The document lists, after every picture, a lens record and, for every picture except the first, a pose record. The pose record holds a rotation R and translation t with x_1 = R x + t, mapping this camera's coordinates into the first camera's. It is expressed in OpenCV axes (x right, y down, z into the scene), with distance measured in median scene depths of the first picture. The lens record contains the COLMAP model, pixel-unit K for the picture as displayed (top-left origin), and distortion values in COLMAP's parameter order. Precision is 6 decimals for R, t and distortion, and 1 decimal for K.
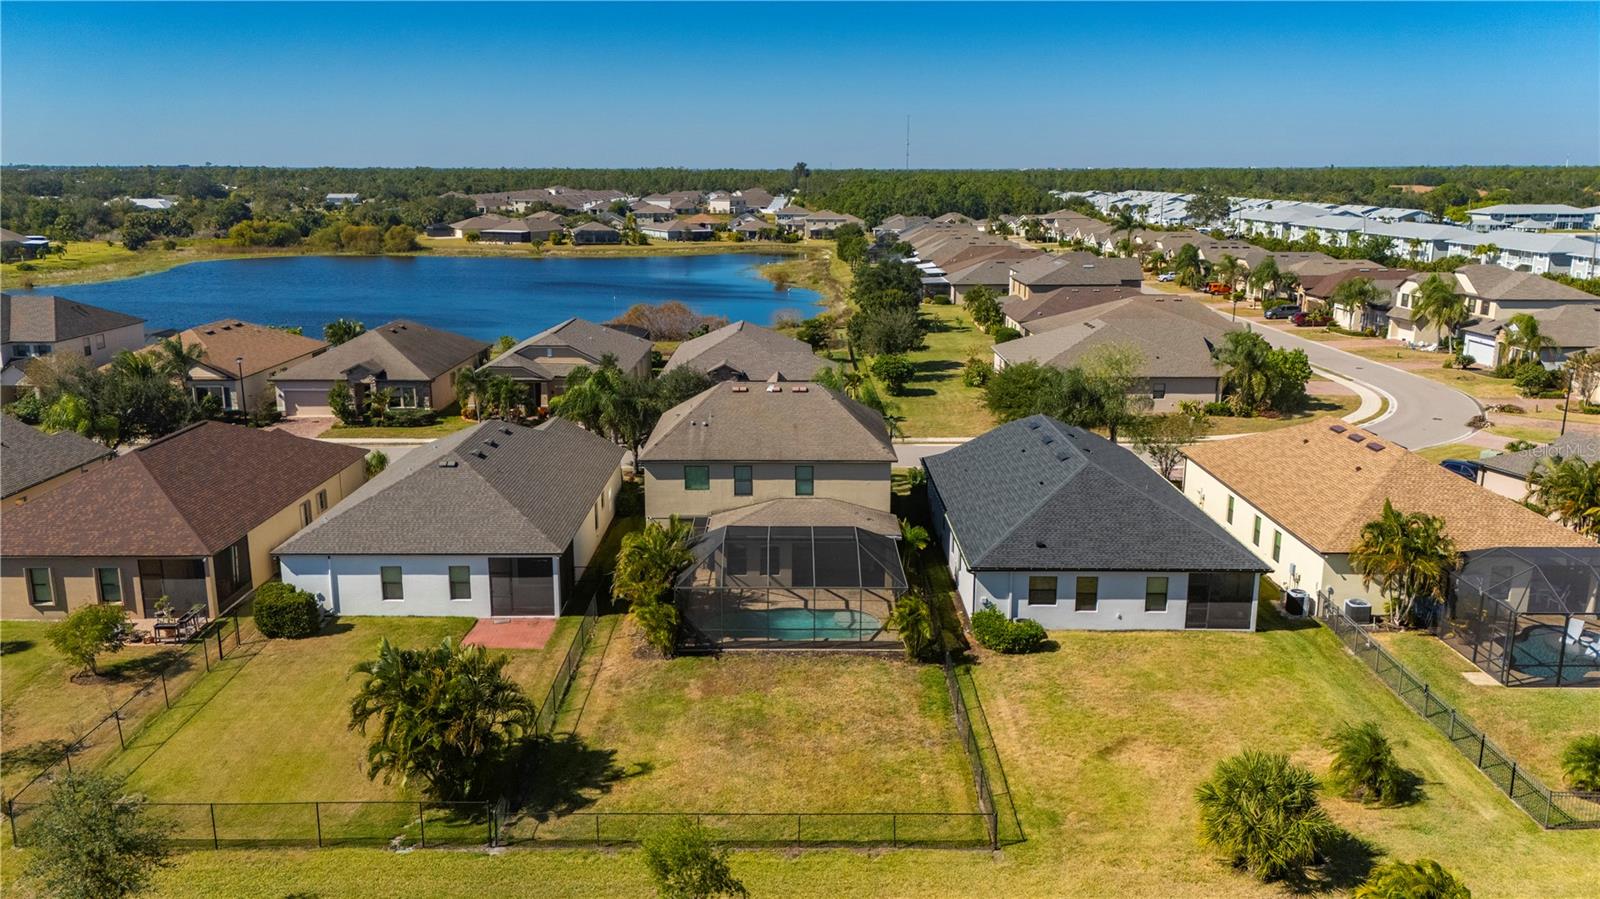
lens RADIAL K [[1200.9, 0, 795.1], [0, 1200.9, 446.3], [0, 0, 1]] dist [0.082746, -0.084981]
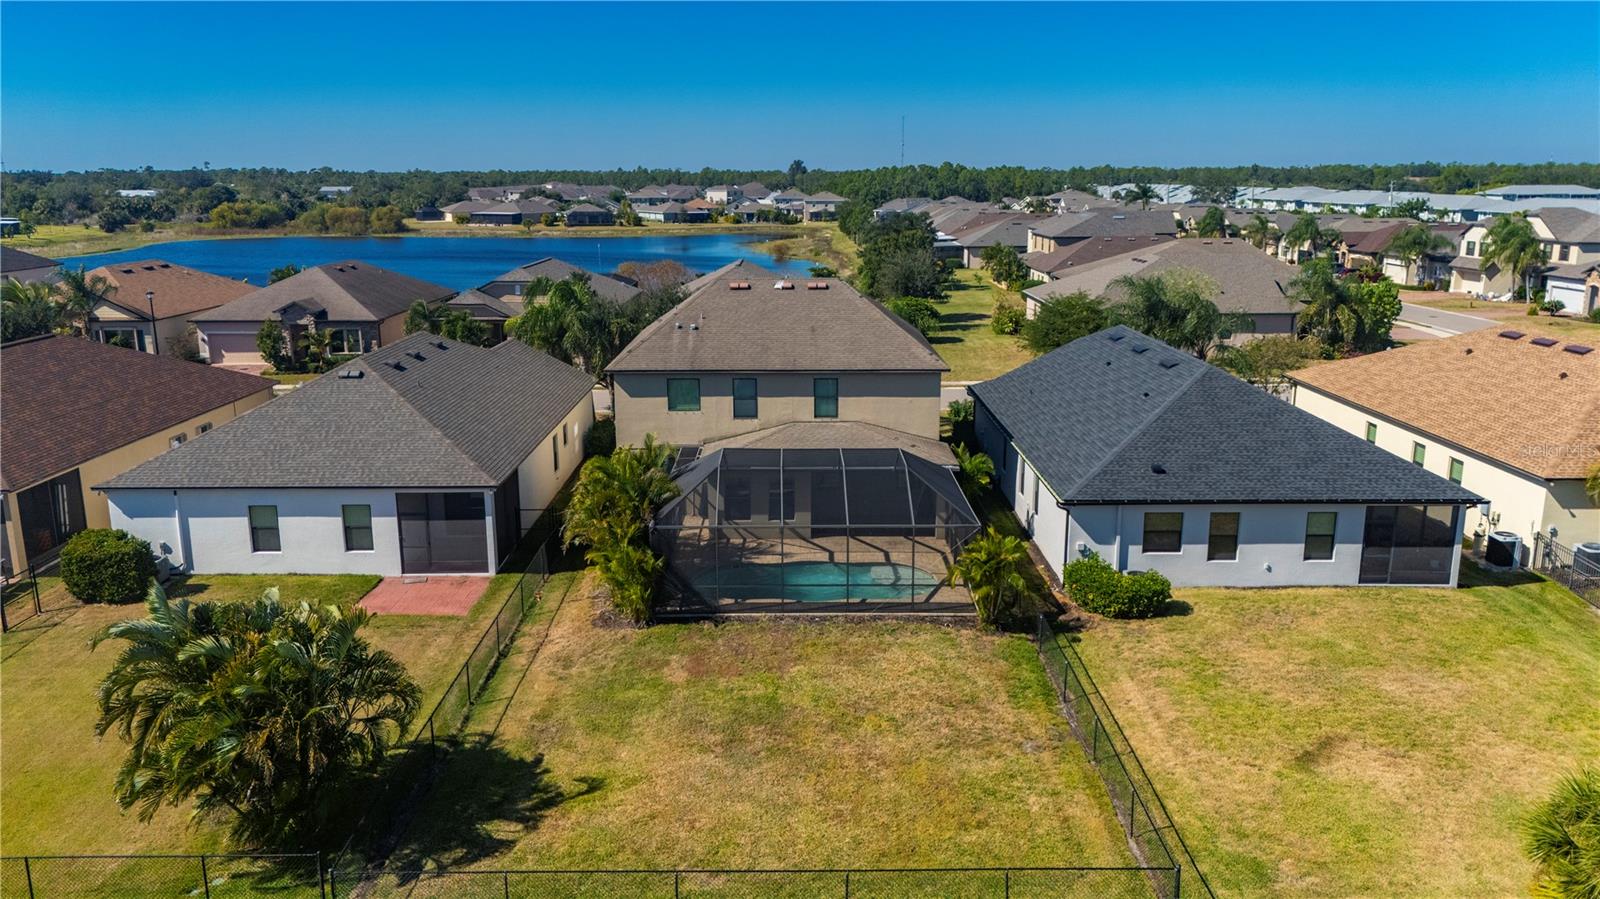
lens RADIAL K [[1180.0, 0, 794.5], [0, 1180.0, 447.9], [0, 0, 1]] dist [0.054993, -0.025887]
pose [[0.999984, -0.005465, 0.001635, -0.013536], [0.005462, 0.999984, 0.001308, 0.059483], [-0.001642, -0.001299, 0.999998, 0.258638]]
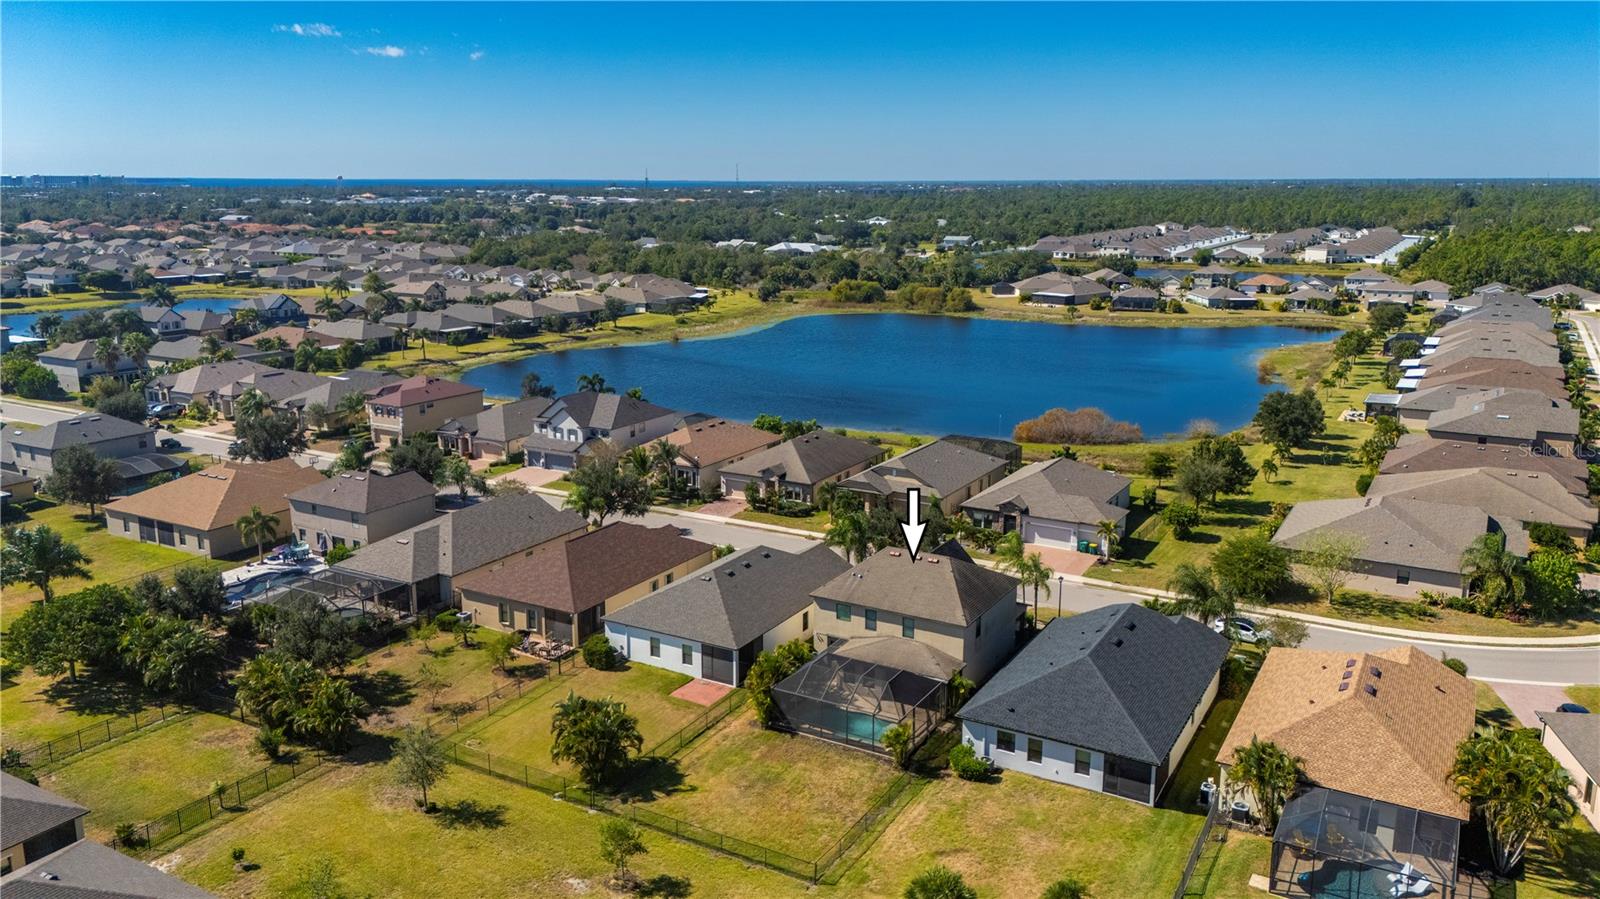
lens RADIAL K [[1180.0, 0, 794.5], [0, 1180.0, 447.9], [0, 0, 1]] dist [0.054993, -0.025887]
pose [[0.865281, 0.110379, -0.488983, 0.571979], [-0.112291, 0.993347, 0.025526, -0.212451], [0.488548, 0.032821, 0.871920, -0.340834]]
